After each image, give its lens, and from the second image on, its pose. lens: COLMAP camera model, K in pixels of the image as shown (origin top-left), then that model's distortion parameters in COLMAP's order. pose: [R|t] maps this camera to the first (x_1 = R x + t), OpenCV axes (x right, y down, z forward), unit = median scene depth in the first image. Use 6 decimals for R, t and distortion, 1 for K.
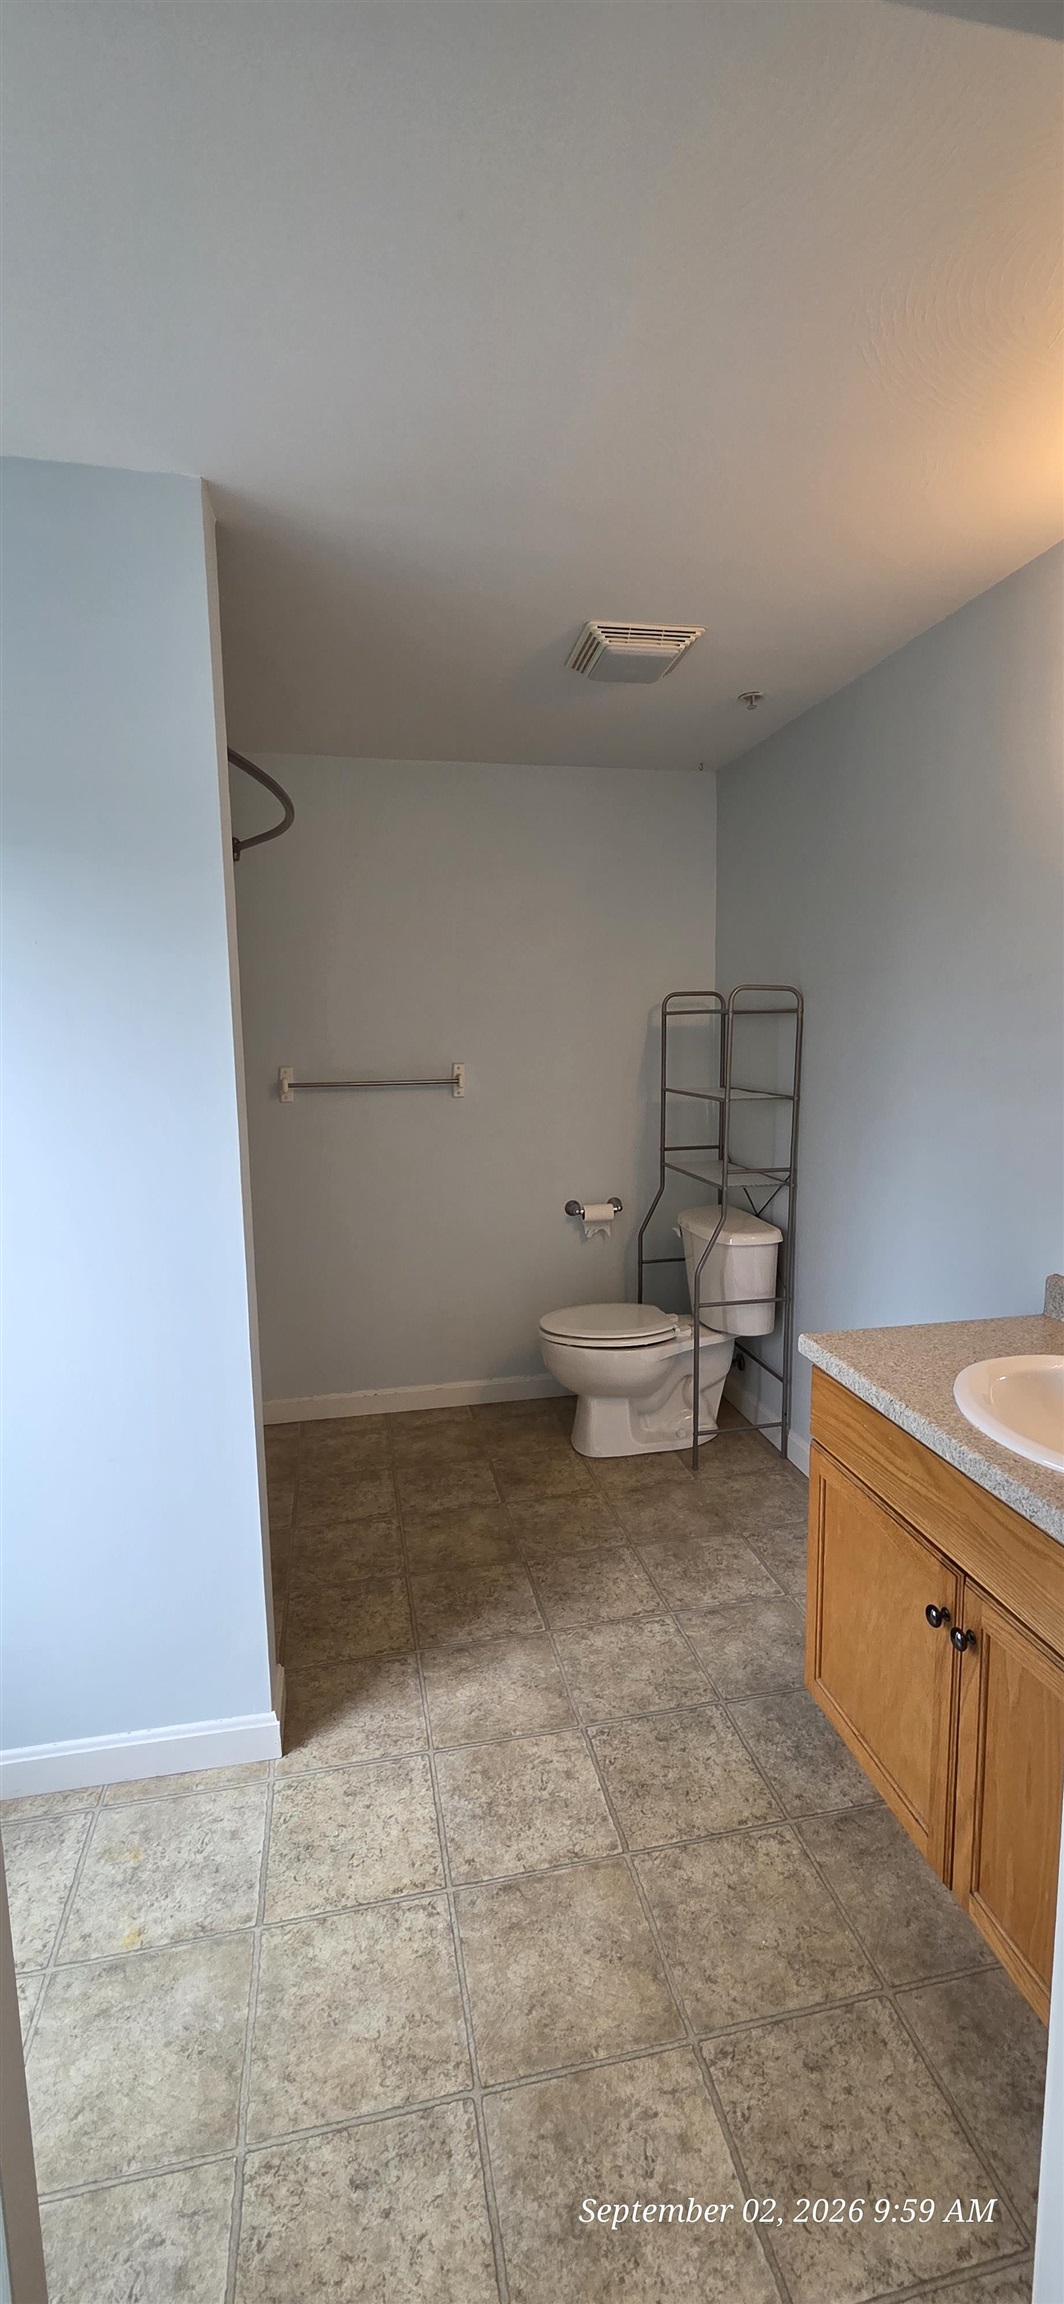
lens RADIAL K [[943.1, 0, 528.1], [0, 943.1, 1149.1], [0, 0, 1]] dist [0.004545, -0.001813]
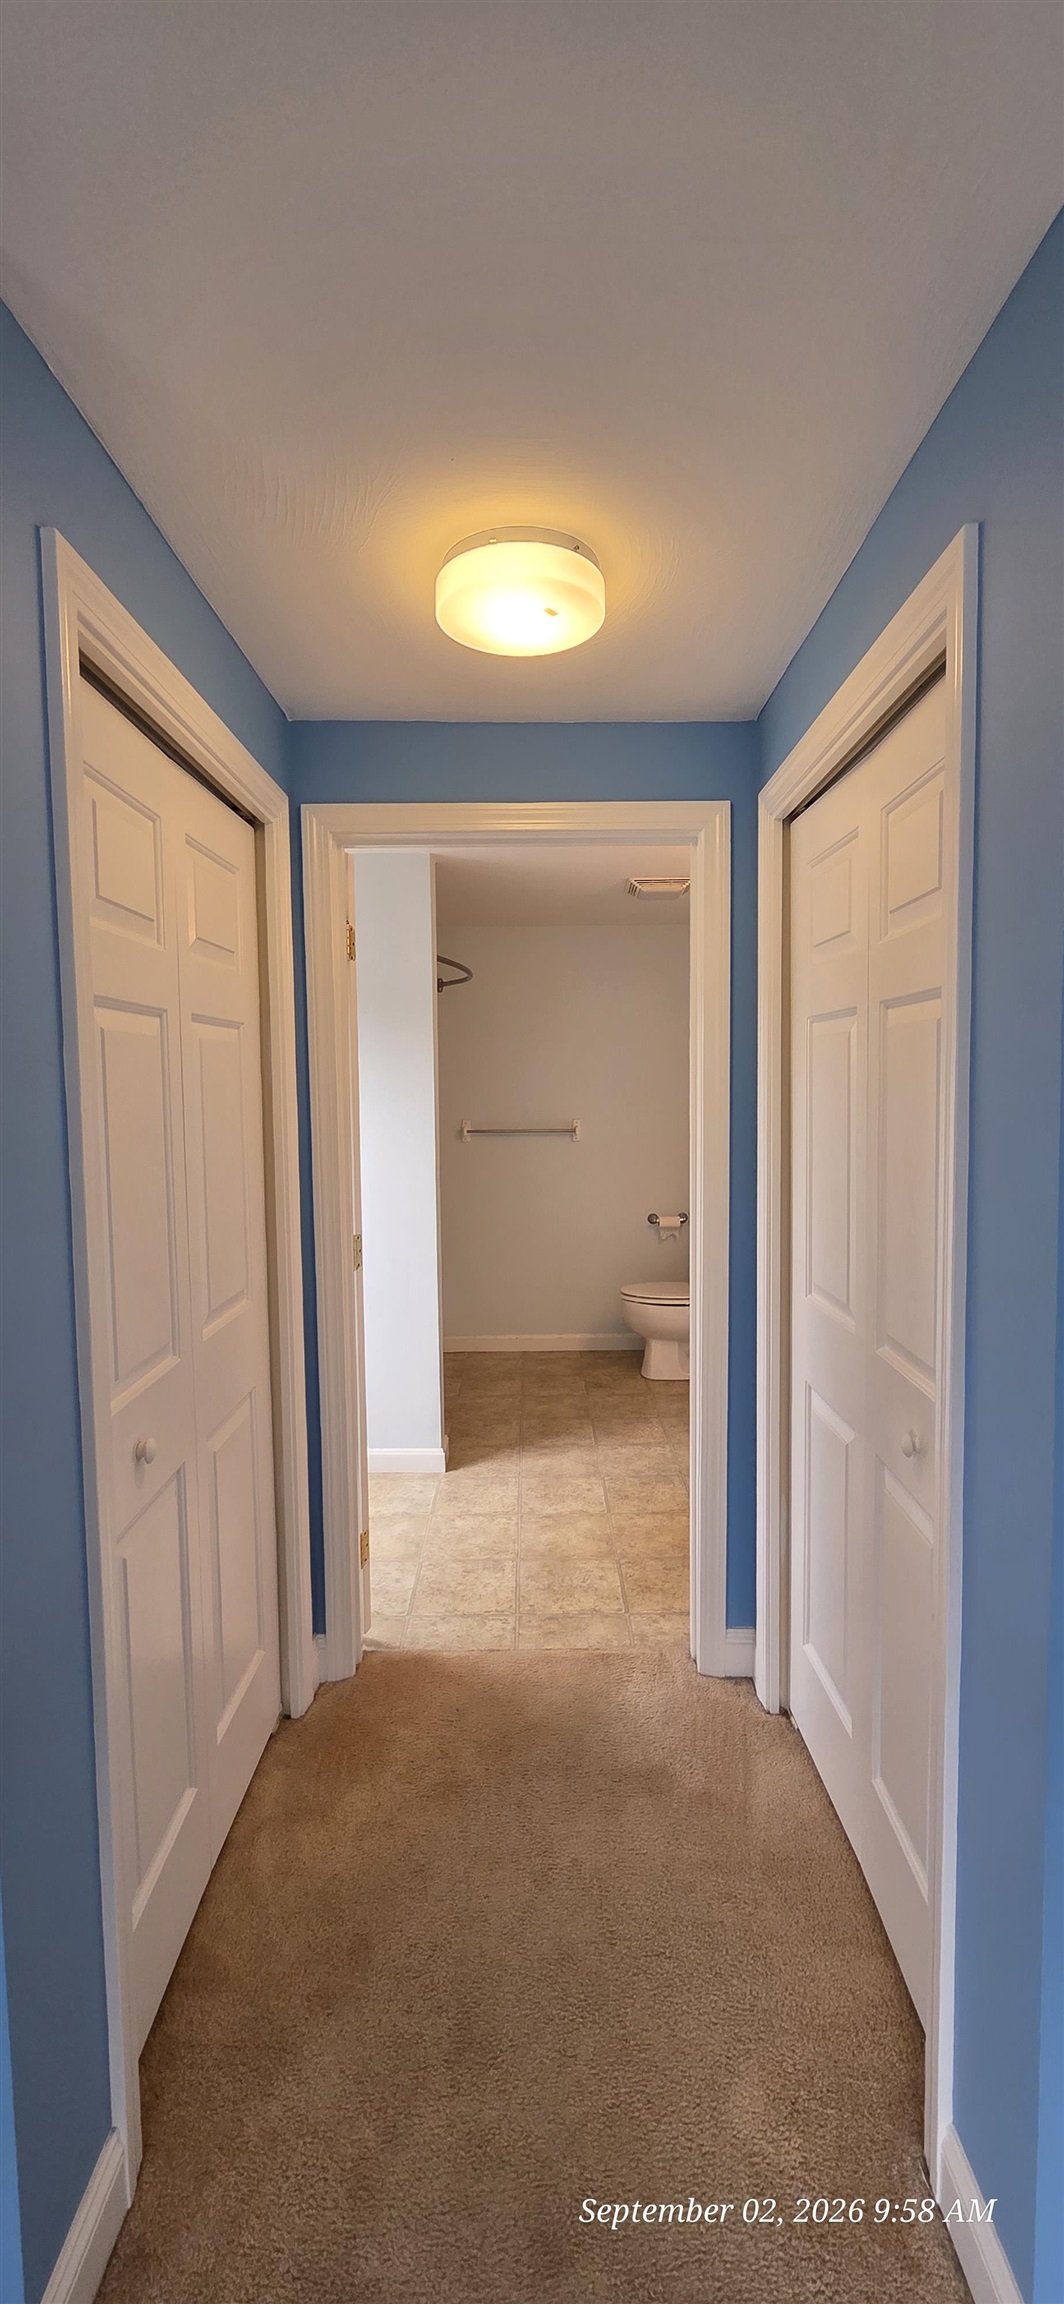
lens RADIAL K [[943.1, 0, 527.0], [0, 943.1, 1156.9], [0, 0, 1]] dist [0.004545, -0.001813]
pose [[0.979216, 0.019822, -0.201848, 0.185768], [-0.030141, 0.998384, -0.048176, 0.054096], [0.200567, 0.053259, 0.978231, -0.589868]]
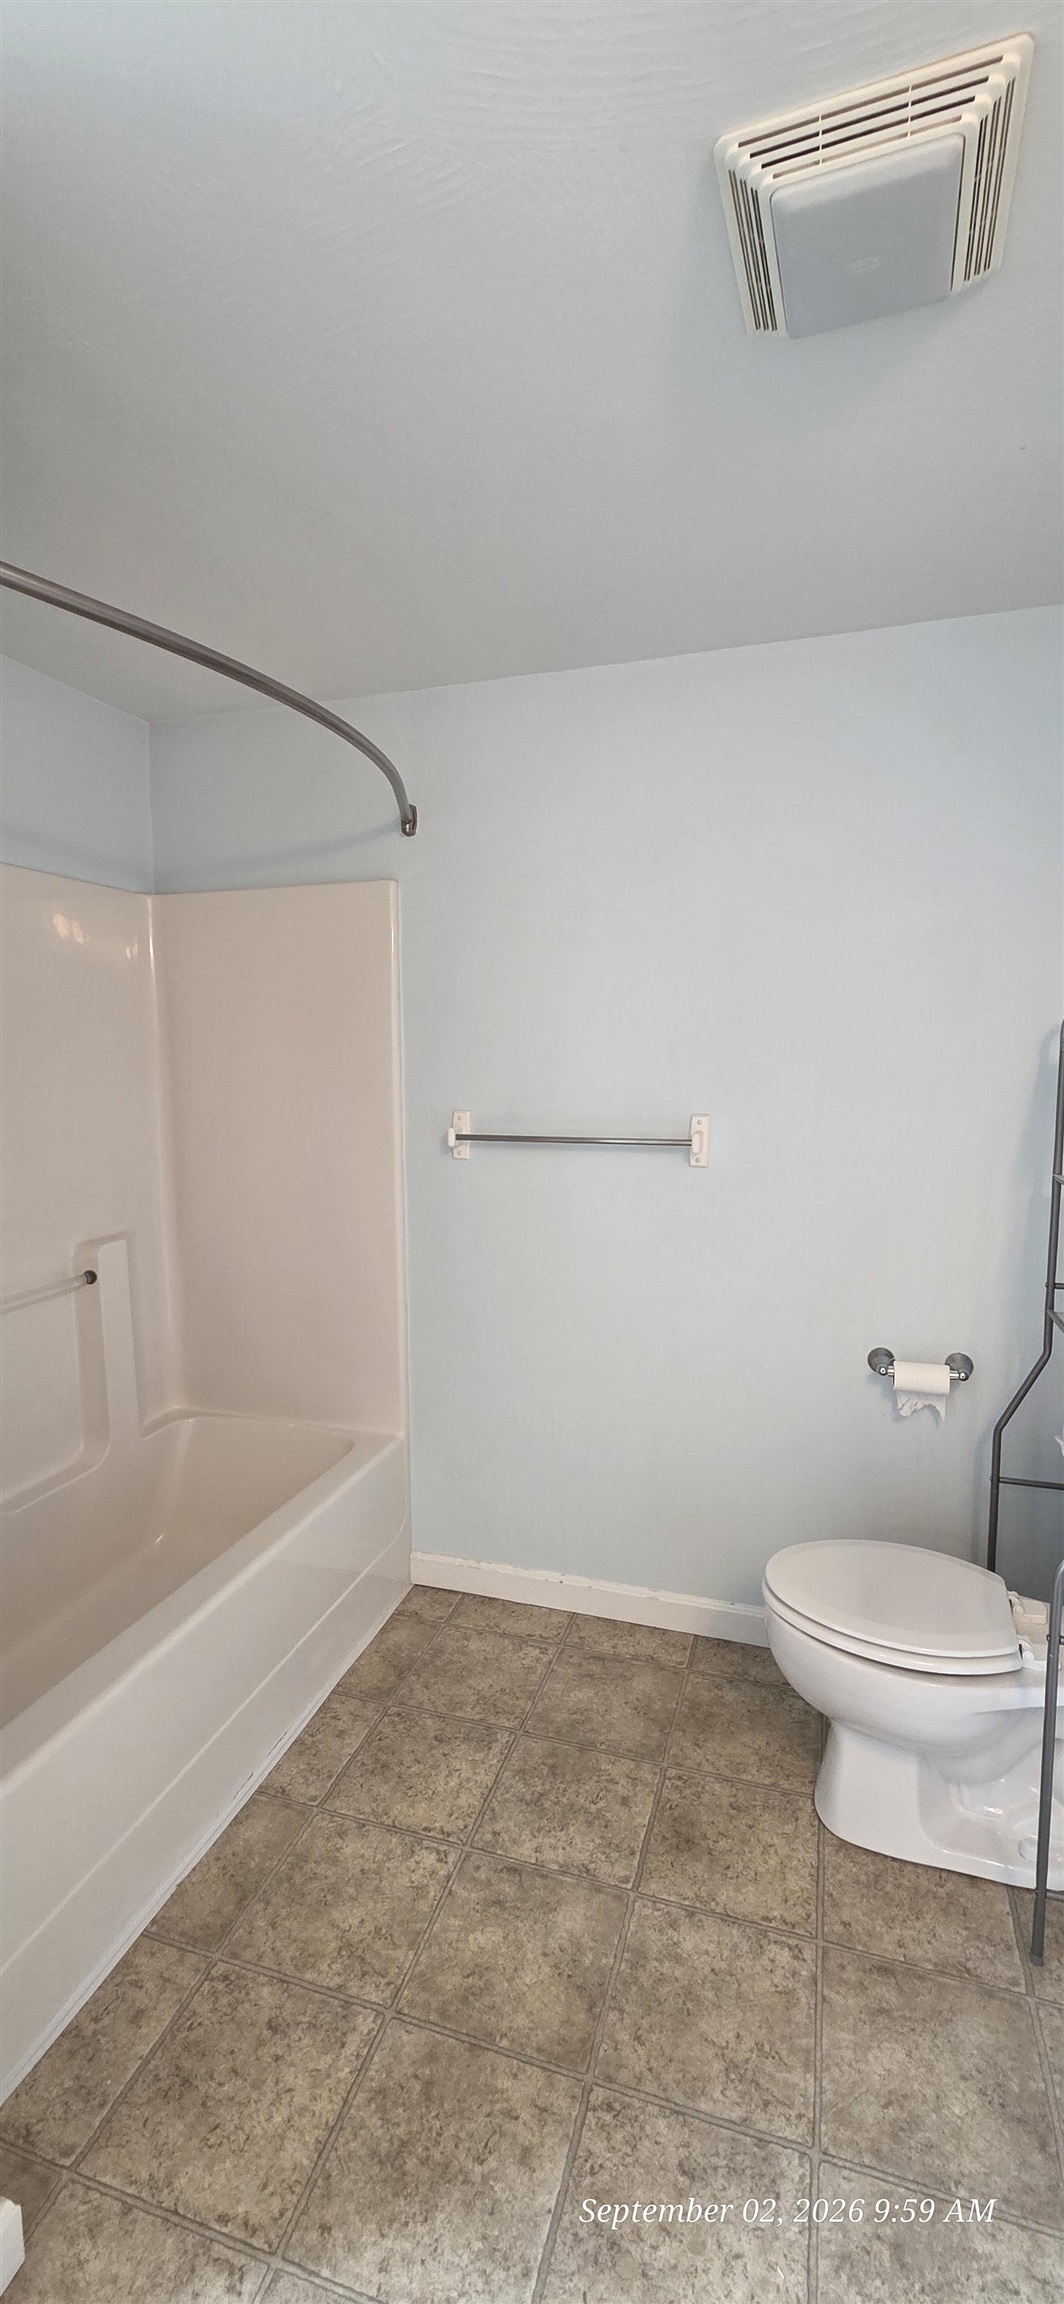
lens RADIAL K [[943.1, 0, 534.6], [0, 943.1, 1146.6], [0, 0, 1]] dist [0.004545, -0.001813]
pose [[0.875150, 0.059367, -0.480196, 0.168599], [-0.072174, 0.997358, -0.008234, -0.066399], [0.478438, 0.041863, 0.877123, 0.446049]]
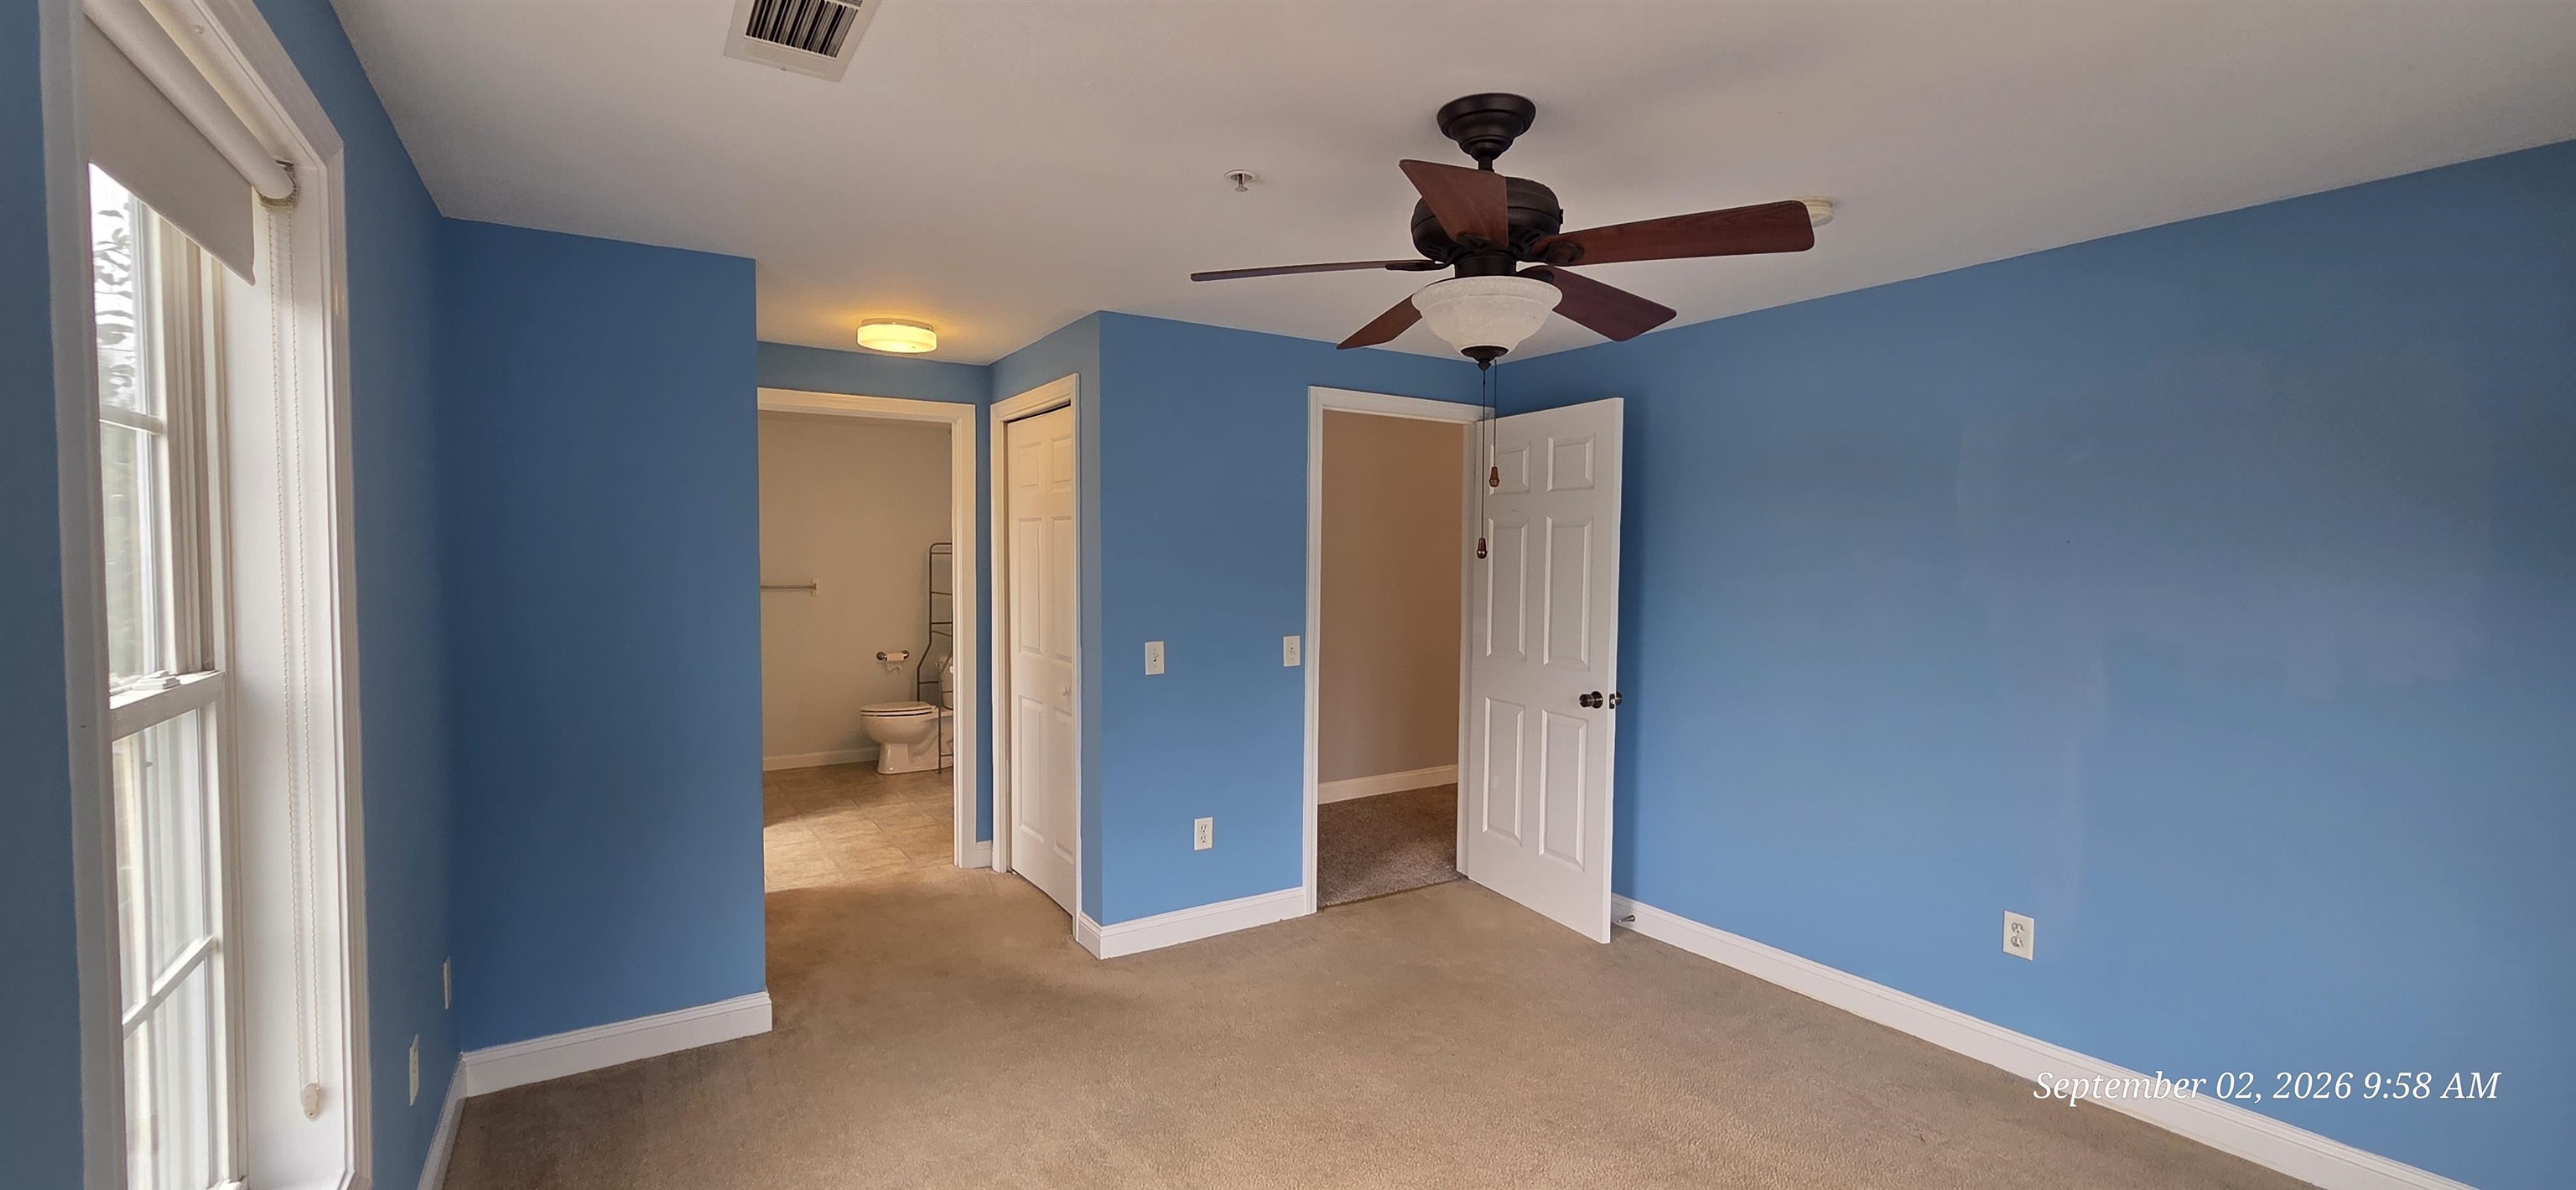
lens RADIAL K [[1054.4, 0, 1276.7], [0, 1054.4, 597.9], [0, 0, 1]] dist [0.004545, -0.001813]
pose [[0.933612, 0.008901, 0.358175, 0.036673], [0.024644, 0.995728, -0.088980, 0.190169], [-0.357437, 0.091900, 0.929405, -1.523036]]
